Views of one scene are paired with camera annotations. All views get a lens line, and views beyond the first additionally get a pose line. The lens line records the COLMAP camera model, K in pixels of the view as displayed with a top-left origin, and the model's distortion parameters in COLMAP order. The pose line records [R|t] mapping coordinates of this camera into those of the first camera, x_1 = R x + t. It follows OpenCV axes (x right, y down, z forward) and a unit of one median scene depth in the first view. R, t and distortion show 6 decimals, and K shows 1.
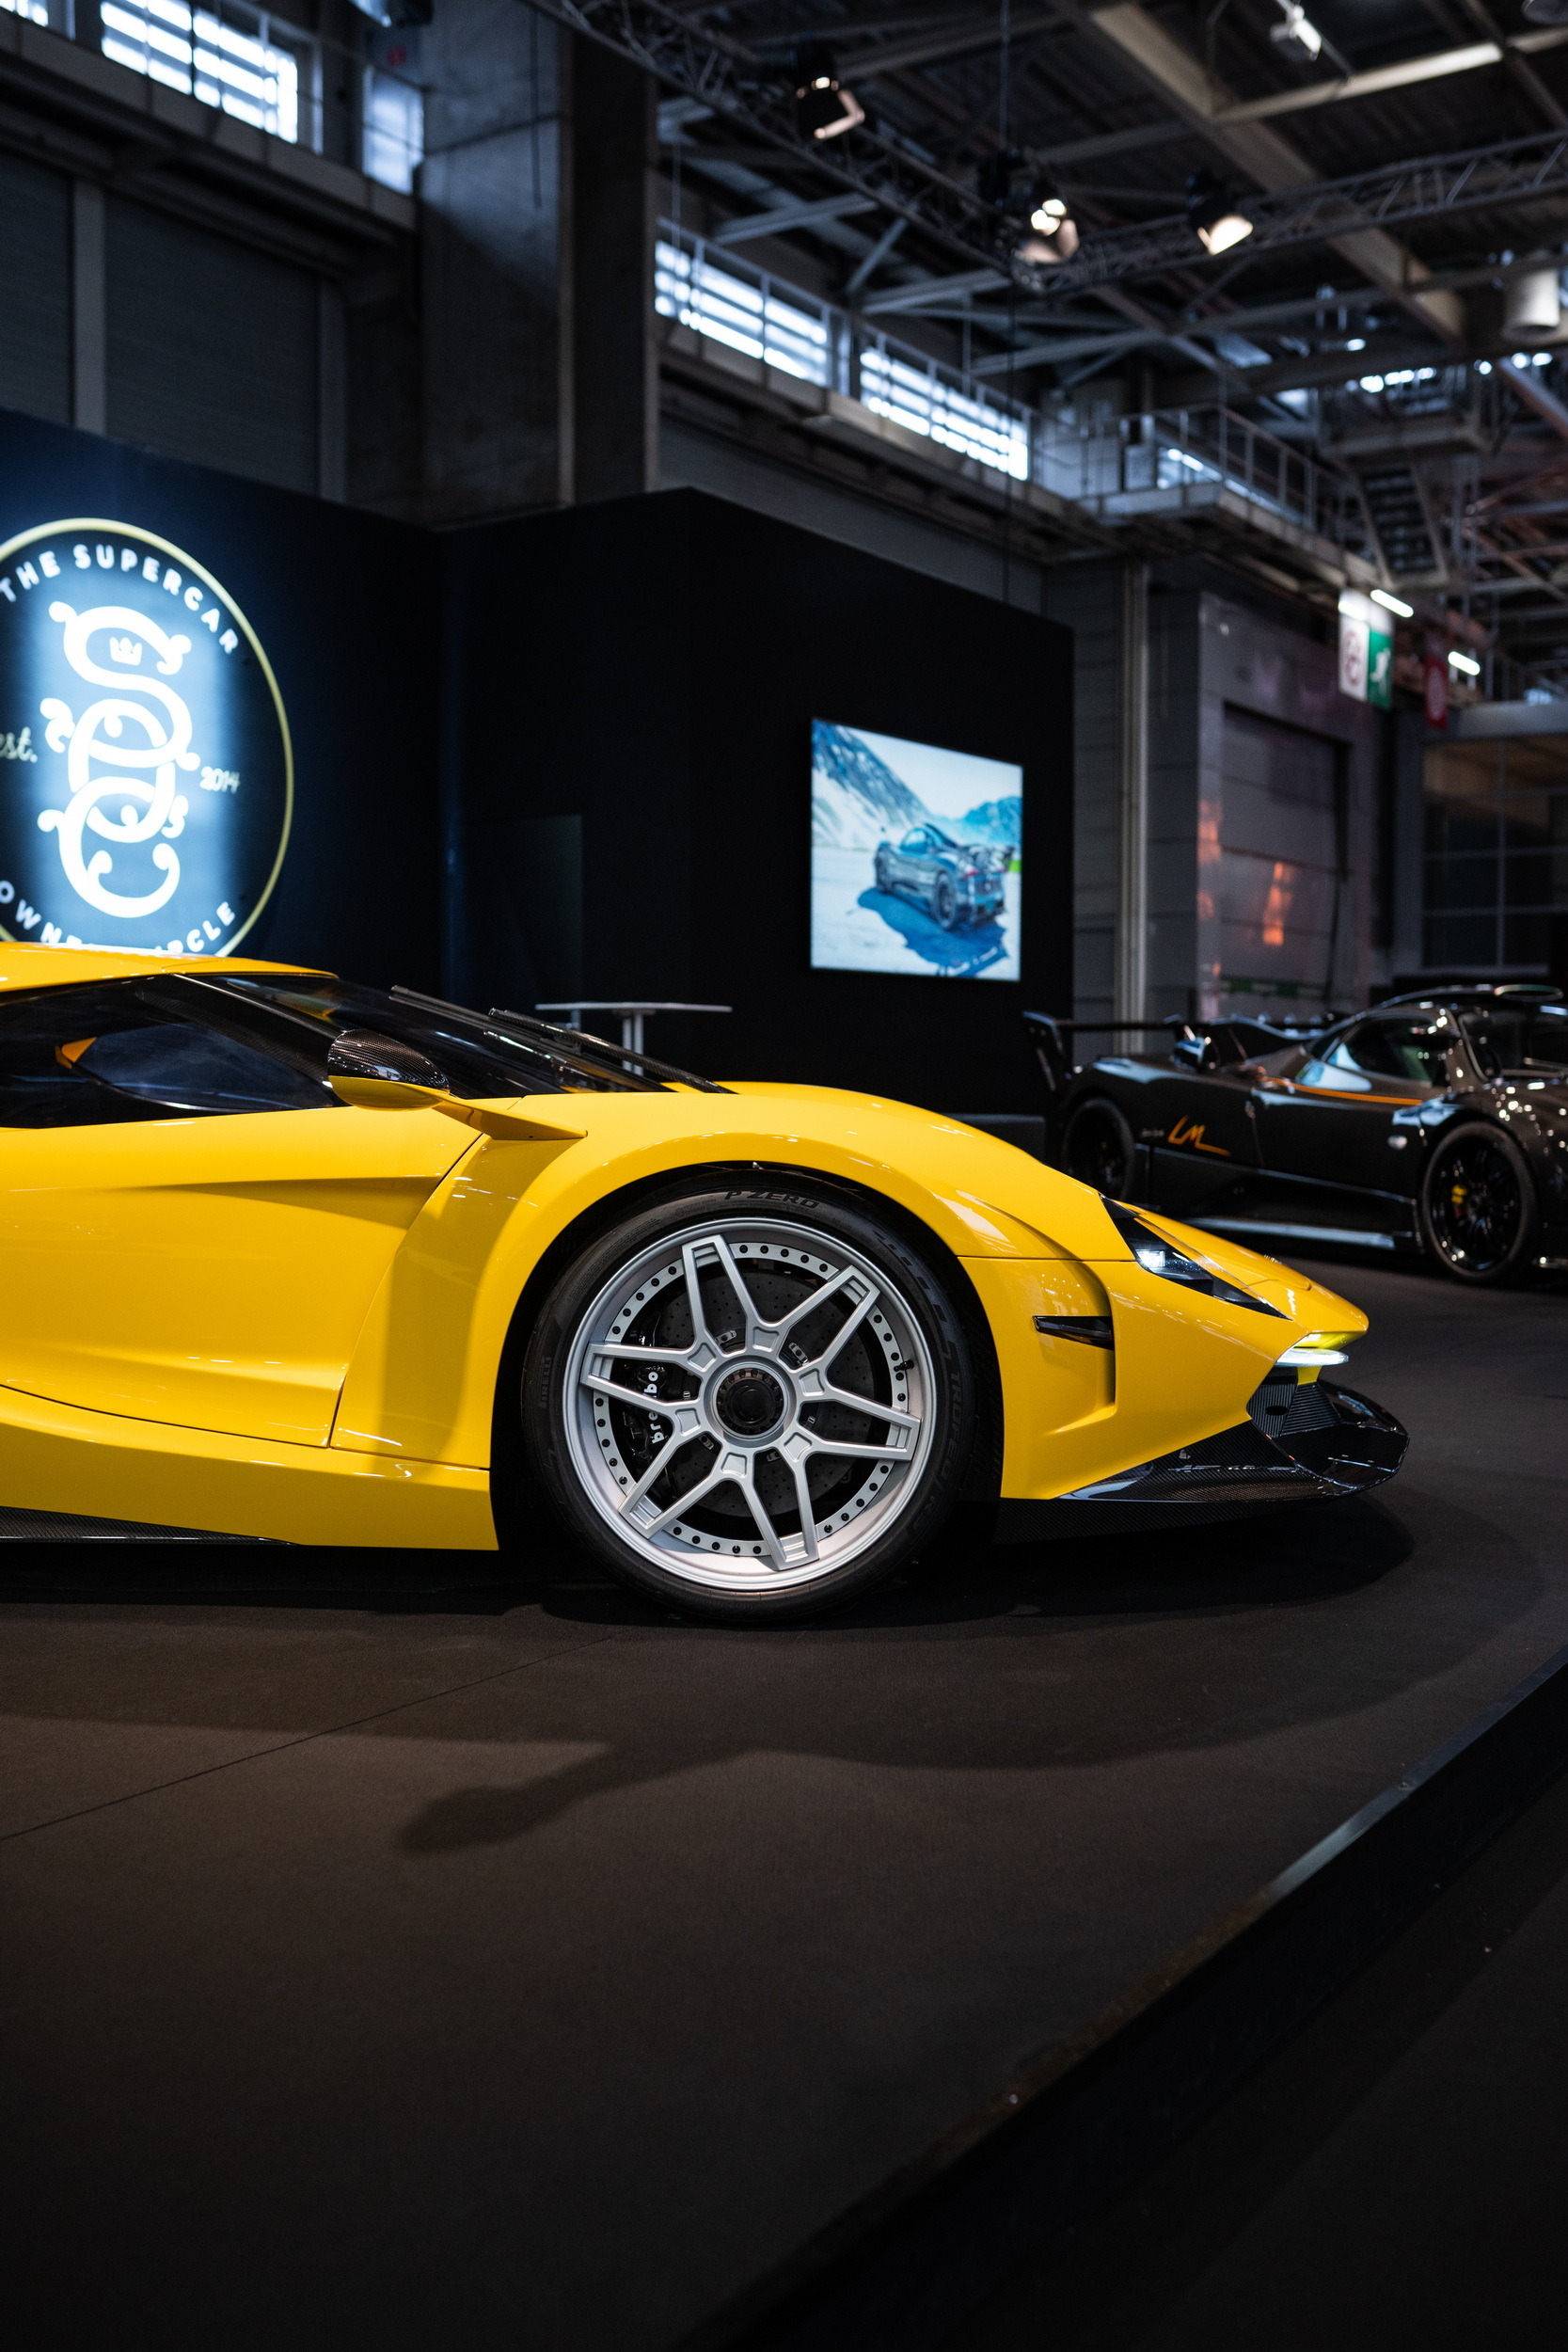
lens RADIAL K [[2257.1, 0, 784.0], [0, 2257.1, 1176.0], [0, 0, 1]] dist [-0.075513, 0.110912]
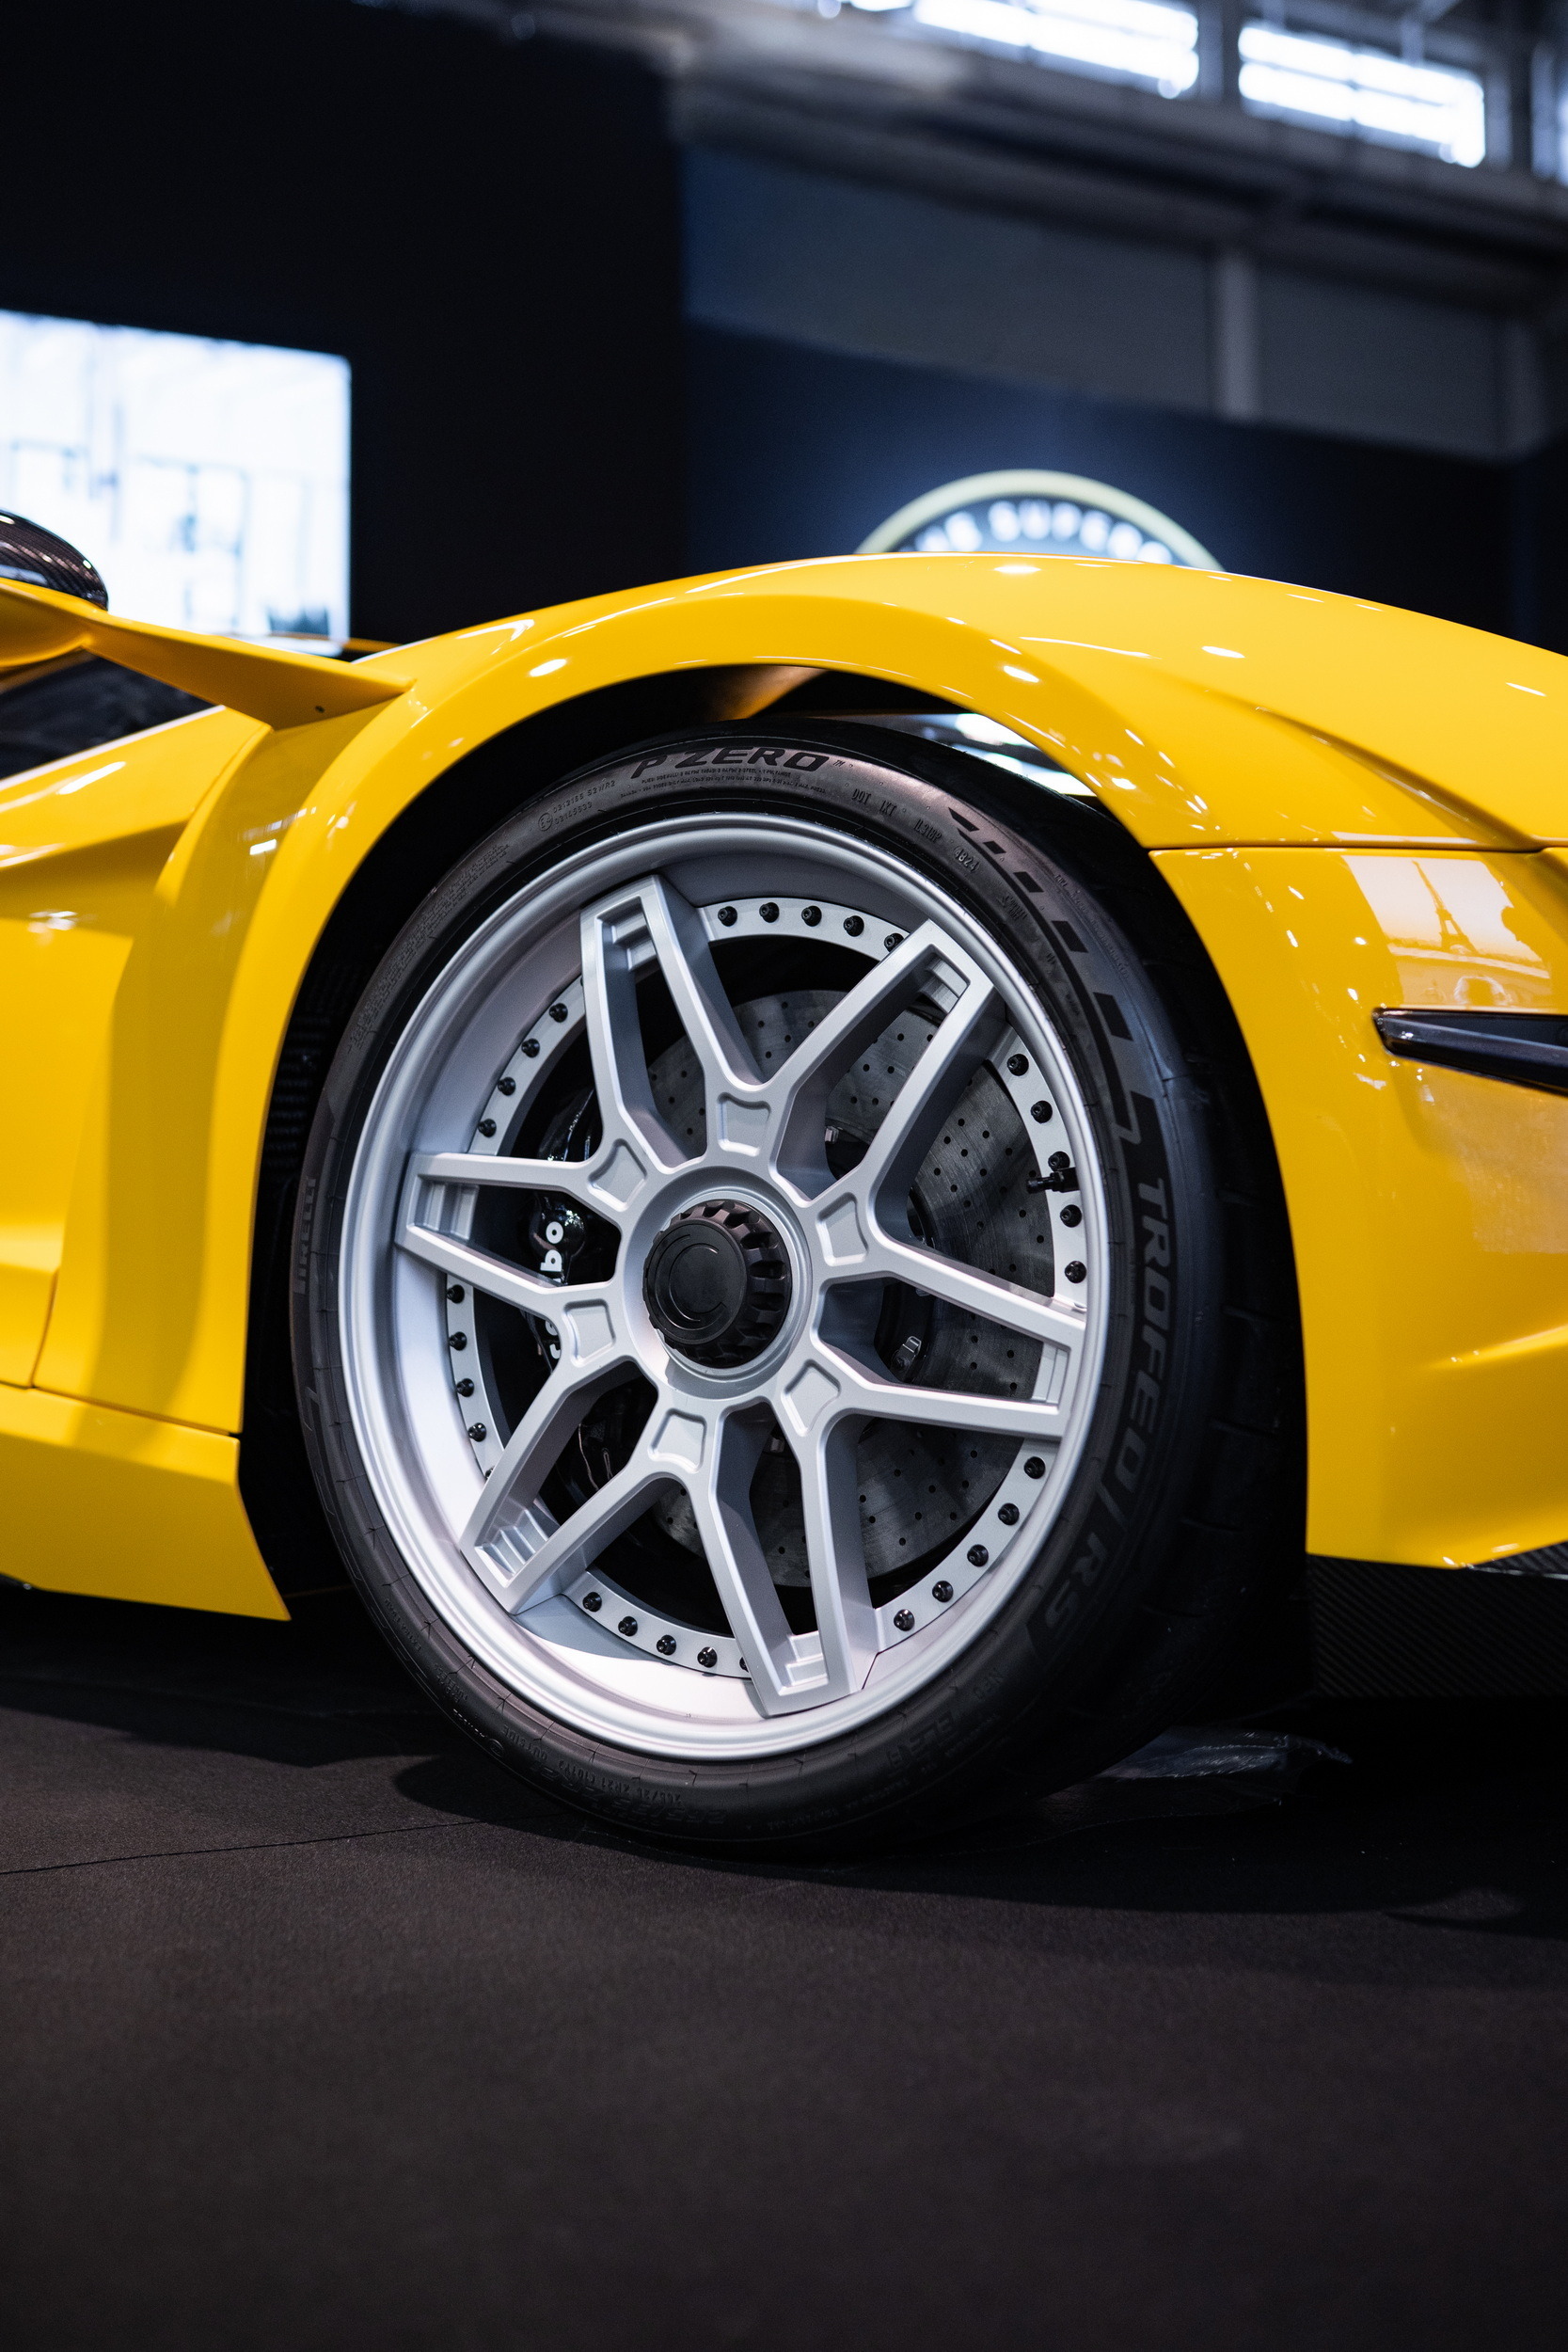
lens RADIAL K [[2375.2, 0, 784.0], [0, 2375.2, 1176.0], [0, 0, 1]] dist [-0.058120, -0.006612]
pose [[0.840735, -0.035884, -0.540256, 0.083967], [-0.014058, 0.996018, -0.088033, 0.044269], [0.541264, 0.081607, 0.836883, 0.243829]]
